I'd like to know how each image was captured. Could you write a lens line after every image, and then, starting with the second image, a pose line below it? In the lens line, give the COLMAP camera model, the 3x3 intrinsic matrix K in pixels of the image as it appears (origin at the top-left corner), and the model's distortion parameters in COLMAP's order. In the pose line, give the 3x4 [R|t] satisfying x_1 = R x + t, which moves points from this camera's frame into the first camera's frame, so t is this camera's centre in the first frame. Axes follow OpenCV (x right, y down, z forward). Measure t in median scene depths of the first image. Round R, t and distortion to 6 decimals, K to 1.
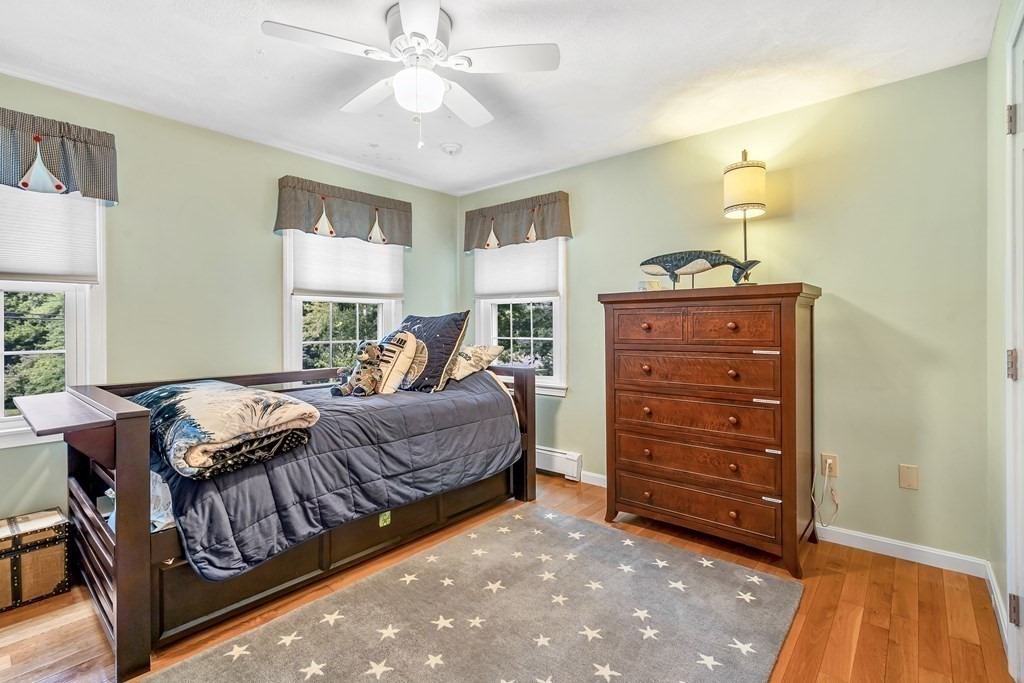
lens RADIAL K [[473.8, 0, 509.1], [0, 473.8, 332.9], [0, 0, 1]] dist [-0.001847, -0.000378]
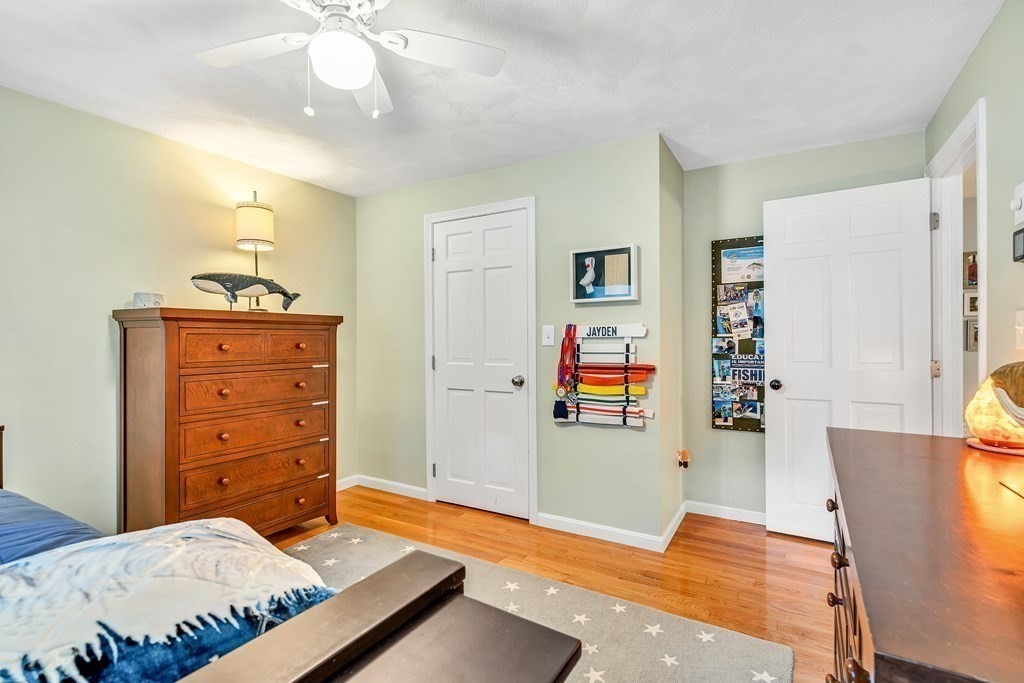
lens RADIAL K [[473.8, 0, 510.8], [0, 473.8, 340.1], [0, 0, 1]] dist [-0.001847, -0.000378]
pose [[-0.159853, 0.003894, 0.987133, -0.771461], [0.015252, 0.999883, -0.001475, -0.019461], [-0.987023, 0.014820, -0.159893, 0.620615]]
